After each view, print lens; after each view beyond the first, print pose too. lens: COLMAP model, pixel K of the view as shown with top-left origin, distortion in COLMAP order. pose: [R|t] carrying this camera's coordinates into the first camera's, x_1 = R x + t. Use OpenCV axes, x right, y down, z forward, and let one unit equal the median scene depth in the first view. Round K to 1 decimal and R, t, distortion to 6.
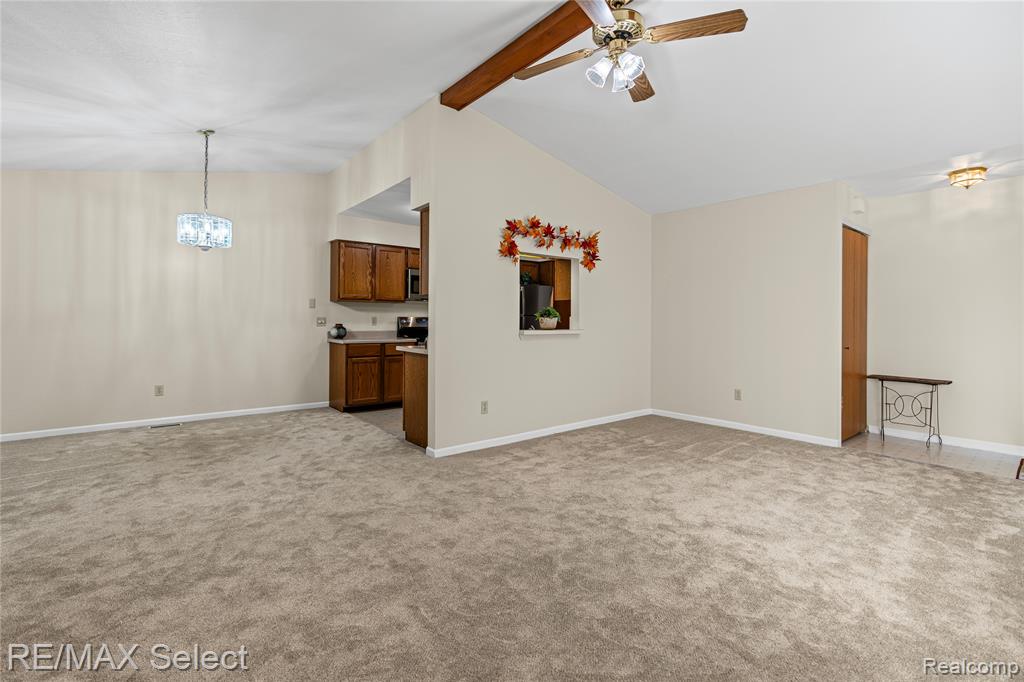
lens RADIAL K [[469.8, 0, 519.9], [0, 469.8, 314.7], [0, 0, 1]] dist [-0.005620, 0.002444]
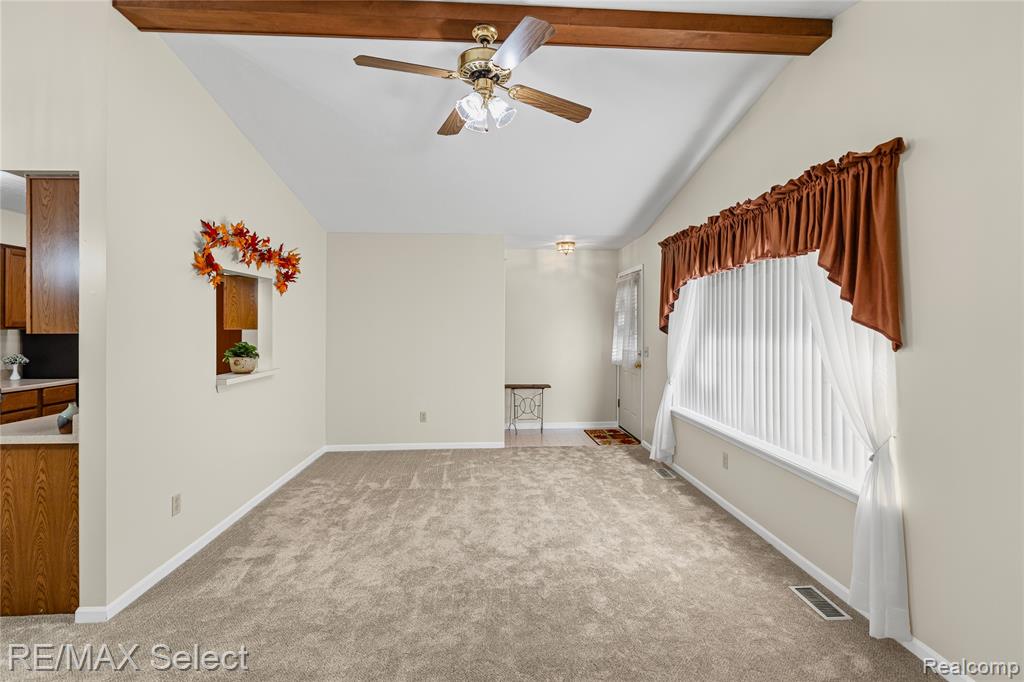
lens RADIAL K [[469.8, 0, 517.0], [0, 469.8, 325.0], [0, 0, 1]] dist [-0.005620, 0.002444]
pose [[0.587826, -0.008084, 0.808947, -0.355347], [-0.004150, 0.999907, 0.013007, -0.069794], [-0.808976, -0.011003, 0.587738, 0.262220]]
